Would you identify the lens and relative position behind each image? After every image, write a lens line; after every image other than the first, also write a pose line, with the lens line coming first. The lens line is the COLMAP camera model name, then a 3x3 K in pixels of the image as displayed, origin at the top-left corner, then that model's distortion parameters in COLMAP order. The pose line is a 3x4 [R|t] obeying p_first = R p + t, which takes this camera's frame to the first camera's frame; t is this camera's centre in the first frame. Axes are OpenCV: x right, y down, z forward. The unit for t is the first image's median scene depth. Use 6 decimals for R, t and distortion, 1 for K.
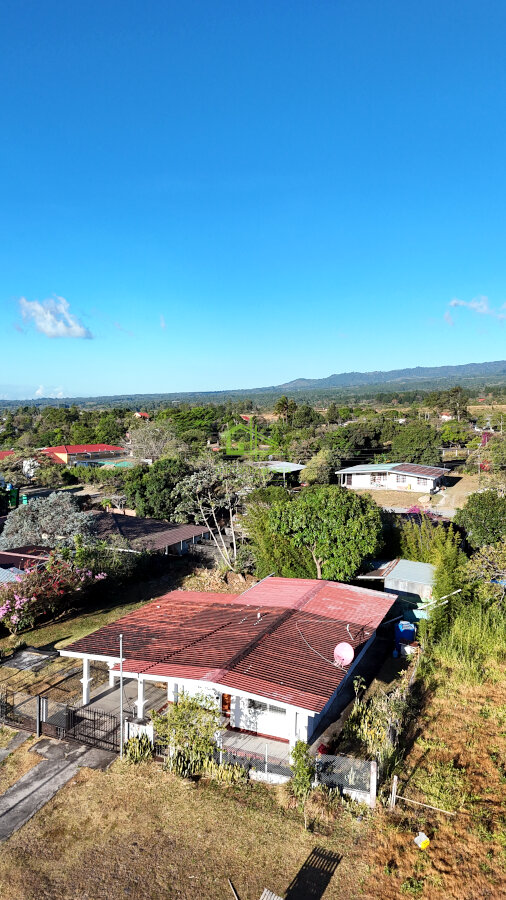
lens RADIAL K [[658.7, 0, 251.6], [0, 658.7, 453.0], [0, 0, 1]] dist [0.083865, -0.086667]
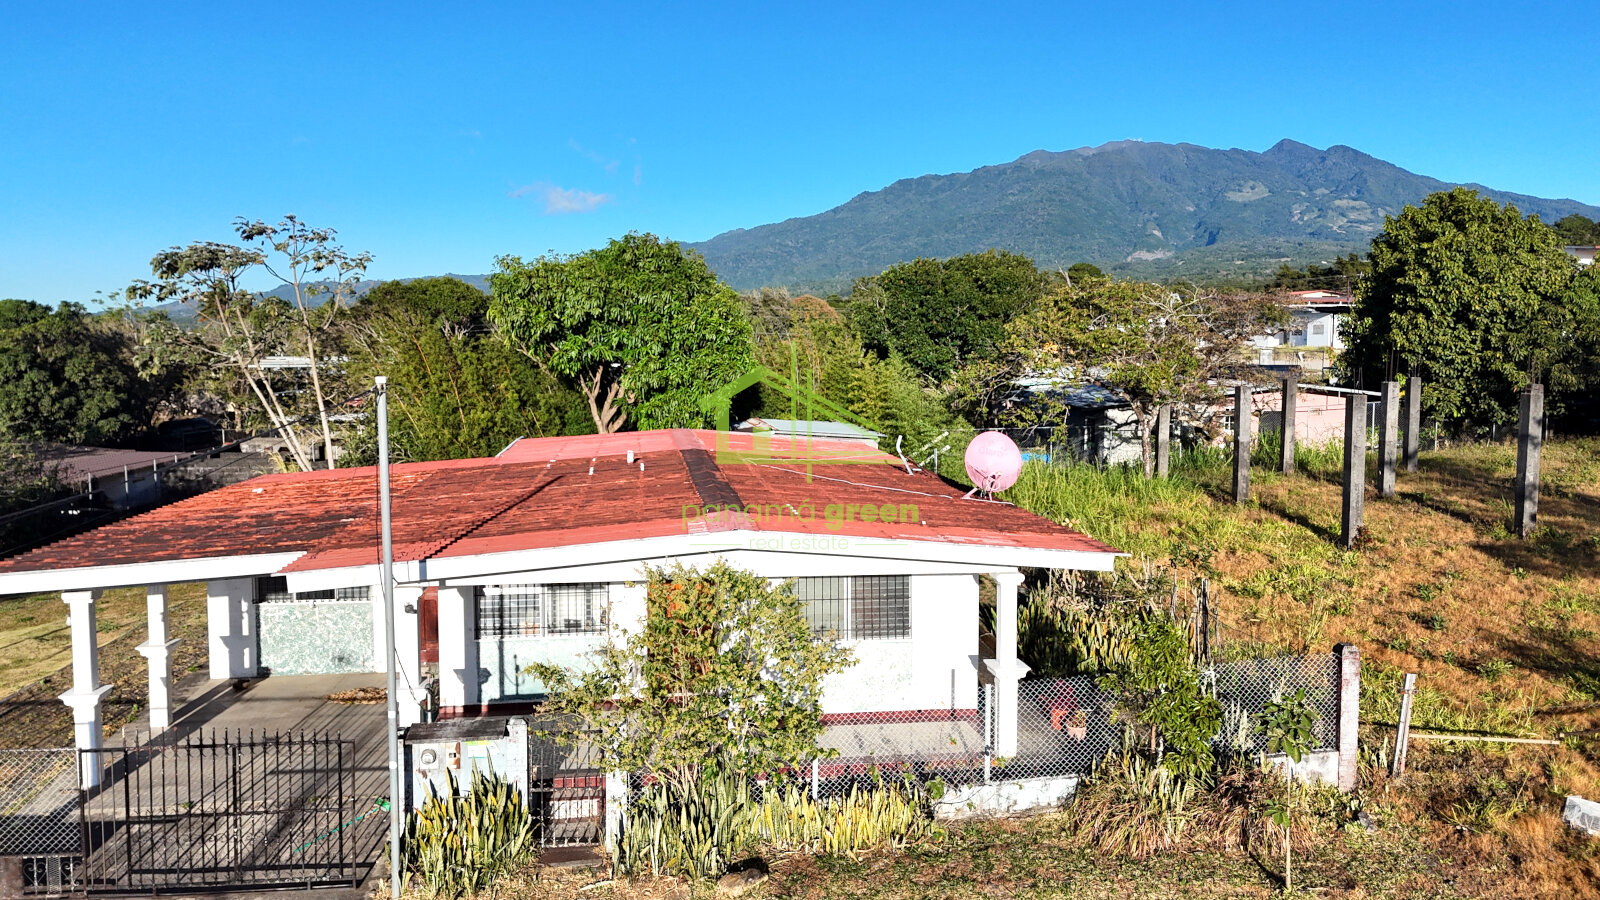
lens RADIAL K [[1170.9, 0, 799.0], [0, 1170.9, 451.6], [0, 0, 1]] dist [0.083865, -0.086667]
pose [[0.862485, -0.060911, 0.502404, -0.265127], [0.051834, 0.998142, 0.032029, 0.278623], [-0.503421, -0.001583, 0.864040, 0.530819]]
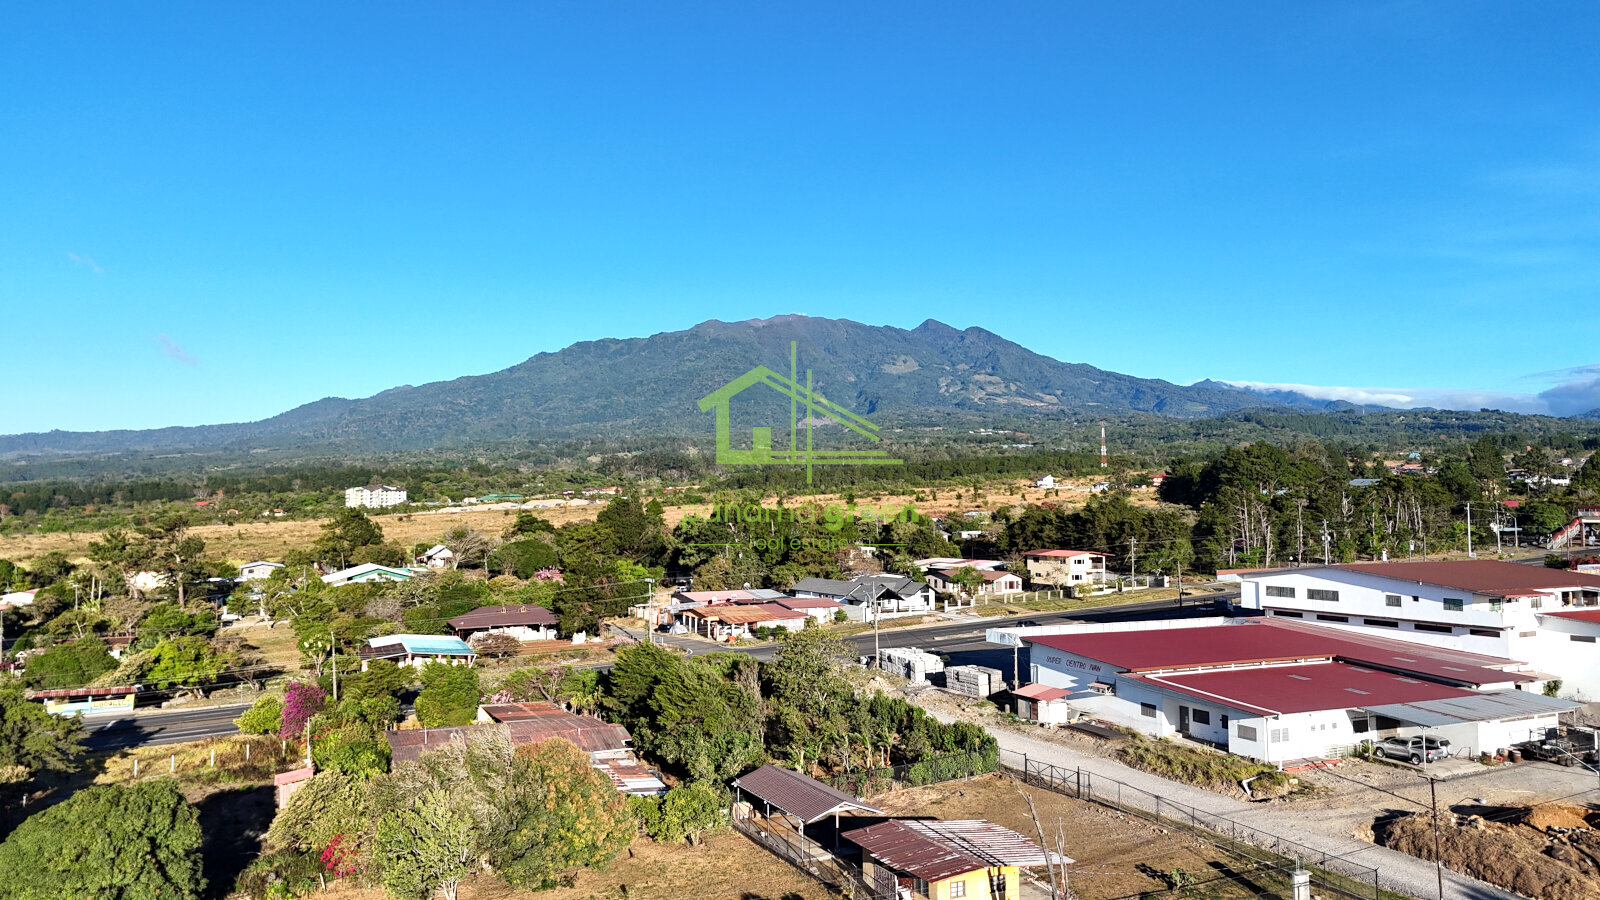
lens RADIAL K [[1170.9, 0, 796.6], [0, 1170.9, 458.4], [0, 0, 1]] dist [0.083865, -0.086667]
pose [[0.696721, 0.007695, 0.717301, 0.410378], [0.070570, 0.994357, -0.079213, -0.481134], [-0.713862, 0.105809, 0.692246, 1.865013]]
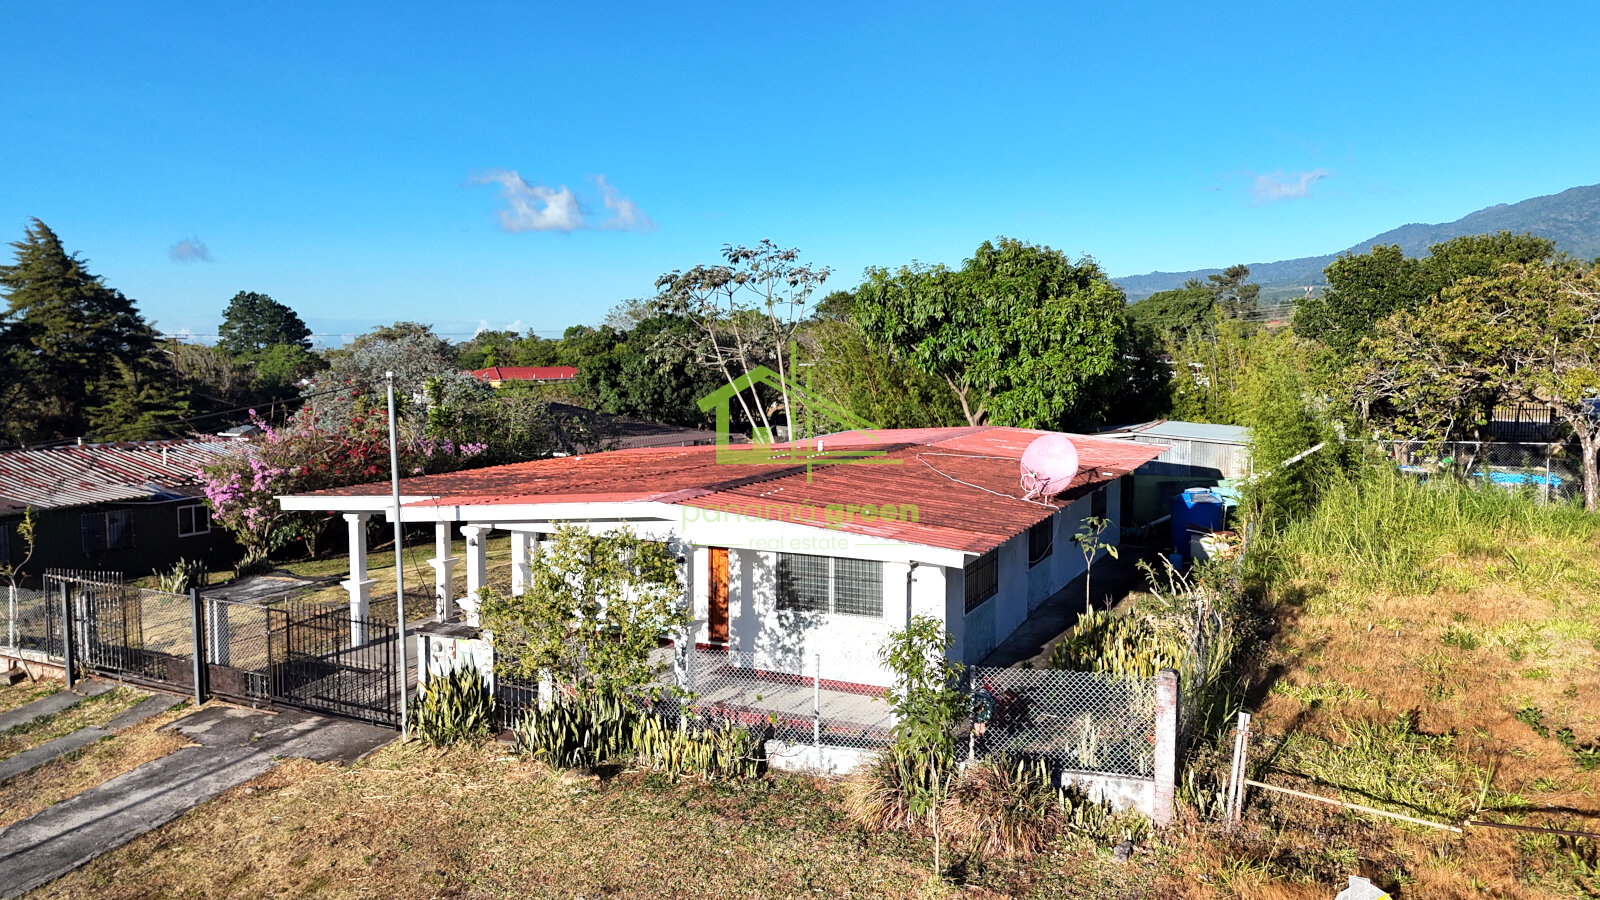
lens RADIAL K [[1170.9, 0, 802.0], [0, 1170.9, 448.3], [0, 0, 1]] dist [0.083865, -0.086667]
pose [[0.998871, -0.014268, -0.045306, 0.037806], [0.014785, 0.999829, 0.011089, 0.292198], [0.045140, -0.011746, 0.998912, 0.385574]]
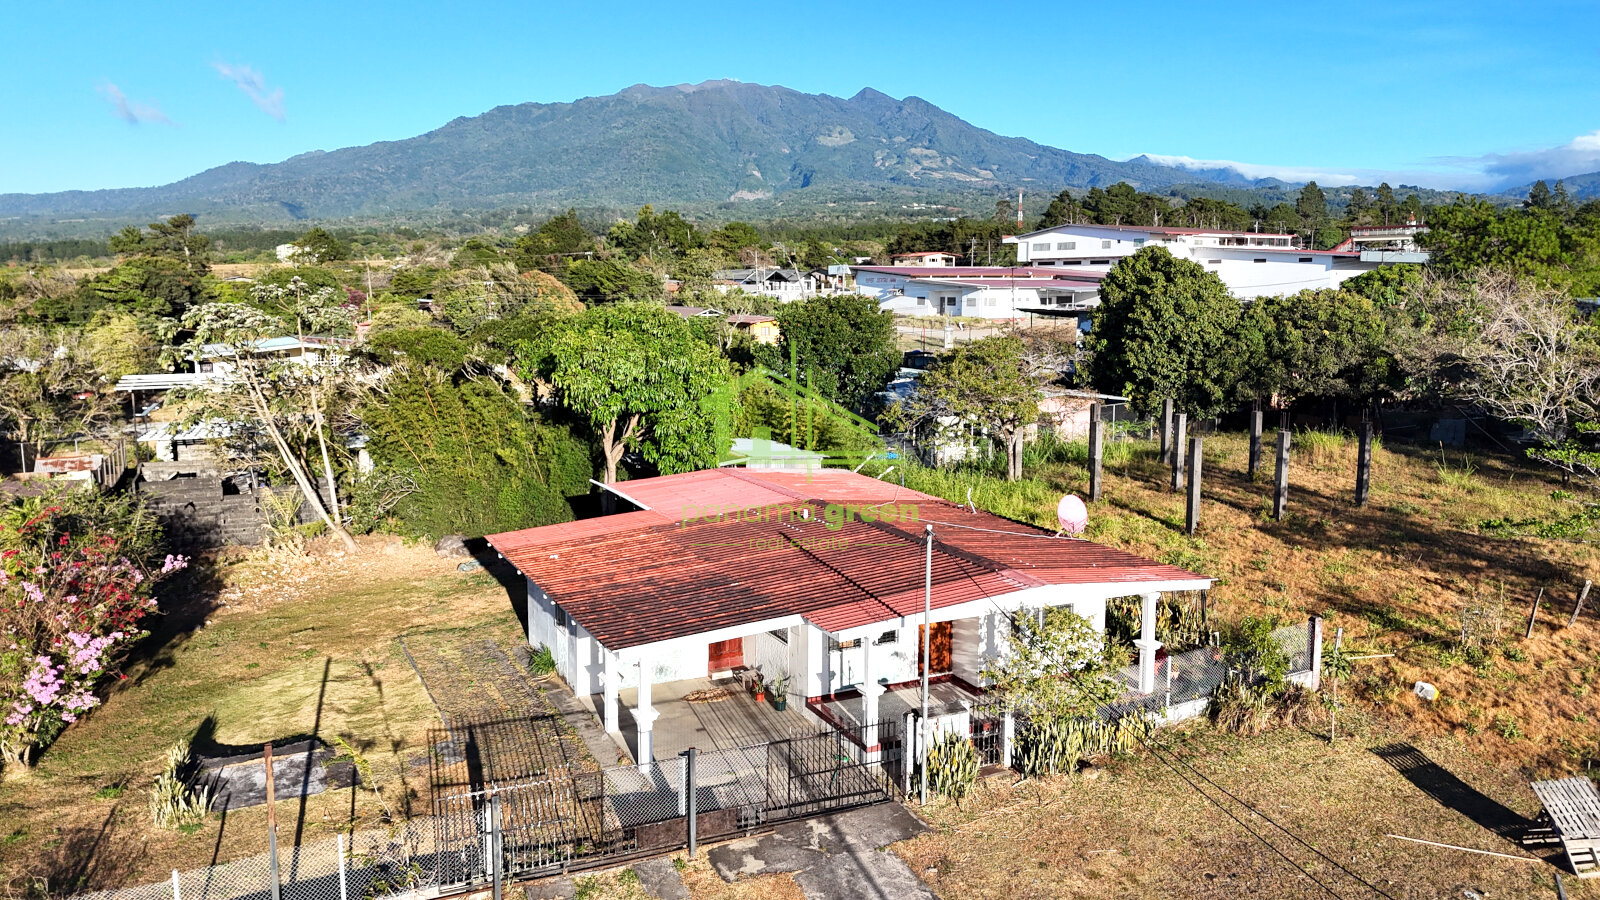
lens RADIAL K [[1170.9, 0, 796.5], [0, 1170.9, 459.7], [0, 0, 1]] dist [0.083865, -0.086667]
pose [[0.655750, -0.127957, 0.744056, -0.776218], [0.066776, 0.991500, 0.111660, 0.131720], [-0.752019, -0.023536, 0.658721, 0.528502]]
